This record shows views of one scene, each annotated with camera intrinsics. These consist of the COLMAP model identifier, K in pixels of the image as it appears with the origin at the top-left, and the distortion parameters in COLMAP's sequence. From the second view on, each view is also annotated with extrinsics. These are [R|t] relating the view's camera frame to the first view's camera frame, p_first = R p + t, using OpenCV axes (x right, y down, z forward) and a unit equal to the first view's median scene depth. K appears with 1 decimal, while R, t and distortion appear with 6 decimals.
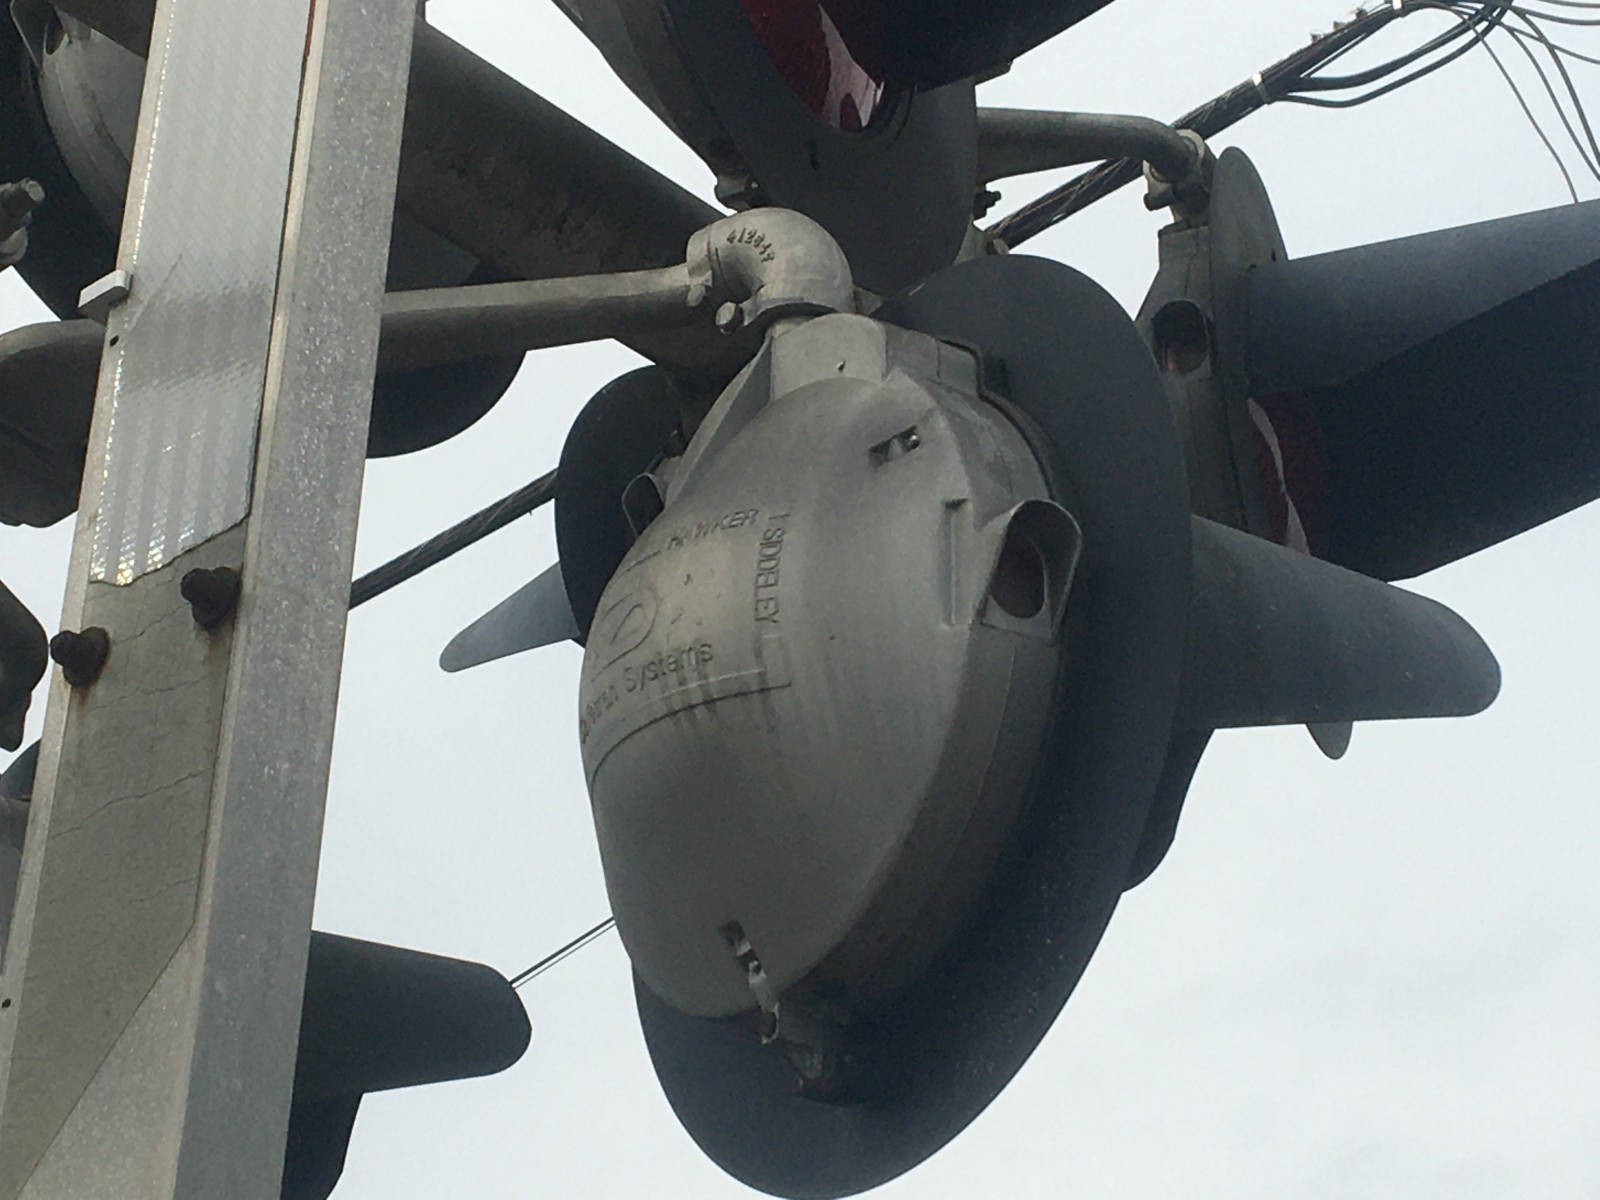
lens RADIAL K [[3880.6, 0, 800.0], [0, 3880.6, 600.0], [0, 0, 1]] dist [-0.034606, 4.844863]
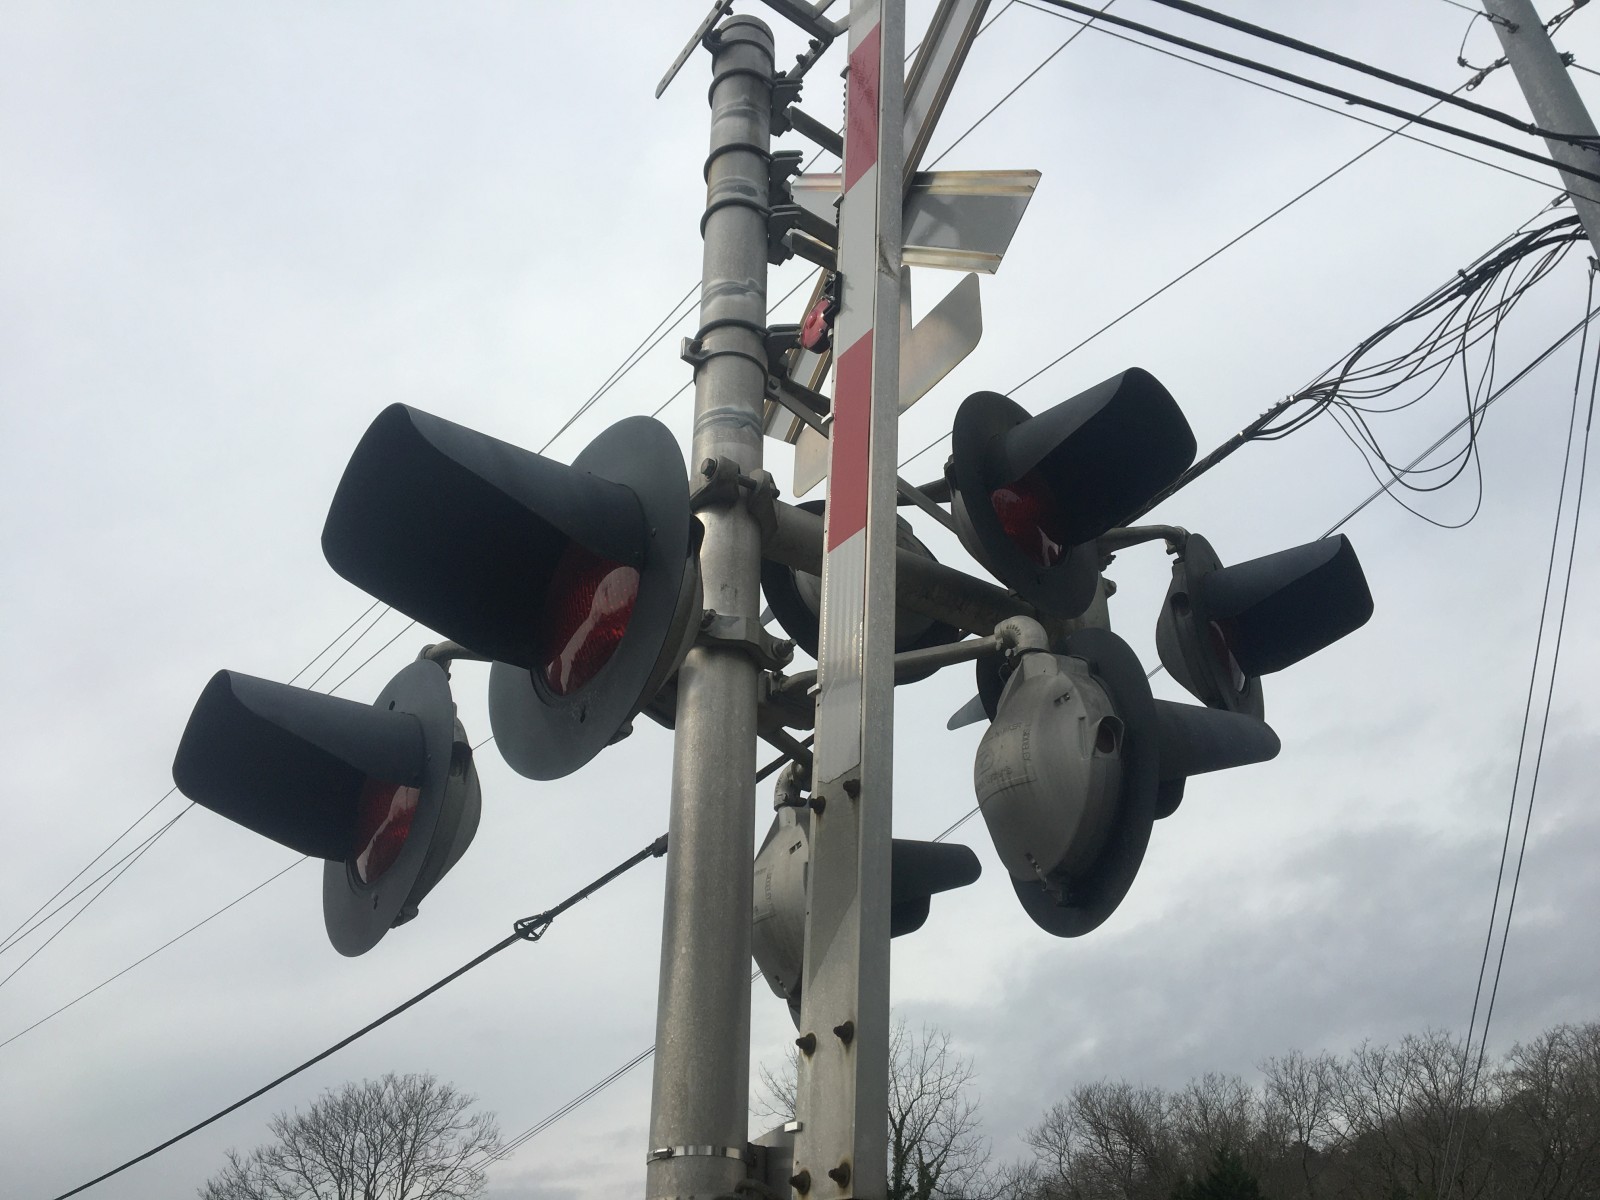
lens RADIAL K [[1358.7, 0, 790.3], [0, 1358.7, 611.5], [0, 0, 1]] dist [0.122028, -0.199221]
pose [[0.970342, -0.117214, -0.211418, 0.052778], [0.109907, 0.992876, -0.046030, -0.082894], [0.215307, 0.021429, 0.976311, -0.144944]]
